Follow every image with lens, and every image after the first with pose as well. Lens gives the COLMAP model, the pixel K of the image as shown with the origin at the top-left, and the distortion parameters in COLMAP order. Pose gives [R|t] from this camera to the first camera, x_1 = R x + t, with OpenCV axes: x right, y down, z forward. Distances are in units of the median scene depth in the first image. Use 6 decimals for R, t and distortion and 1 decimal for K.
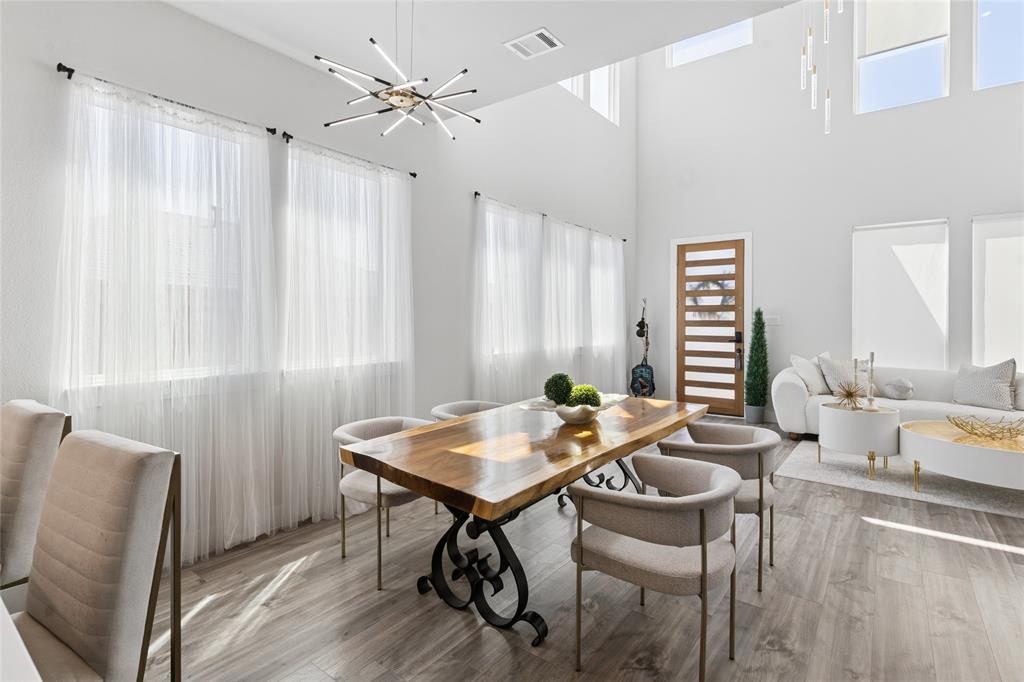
lens RADIAL K [[494.4, 0, 502.3], [0, 494.4, 322.3], [0, 0, 1]] dist [0.003513, -0.002014]
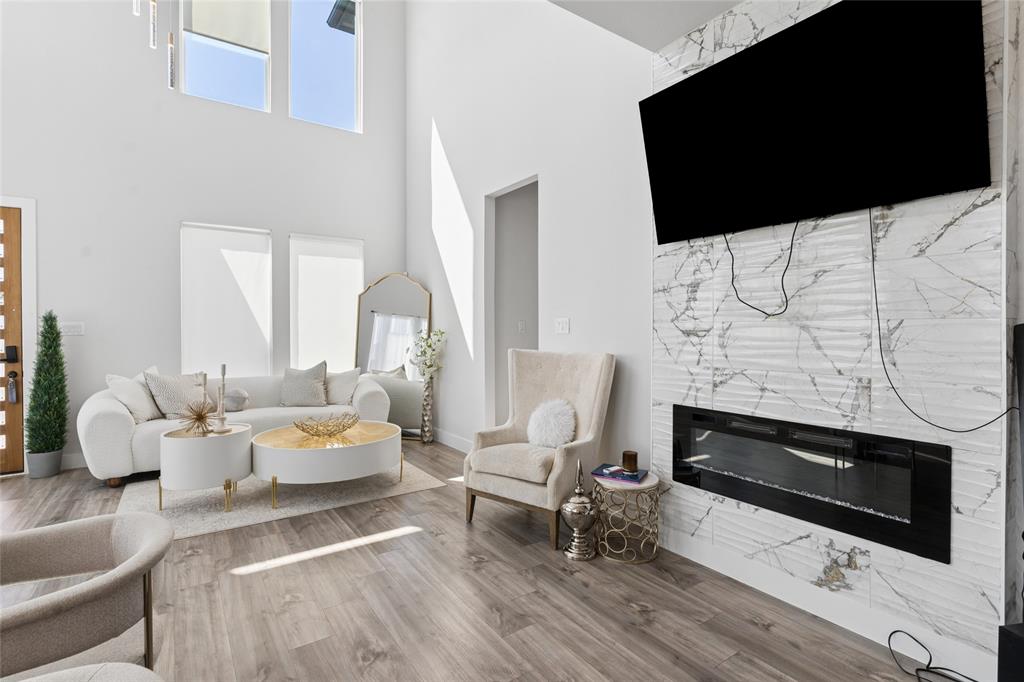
lens RADIAL K [[494.4, 0, 517.8], [0, 494.4, 330.4], [0, 0, 1]] dist [0.003513, -0.002014]
pose [[0.293400, -0.007998, 0.955956, 0.050521], [0.008503, 0.999947, 0.005757, 0.000194], [-0.955952, 0.006439, 0.293453, 0.188419]]
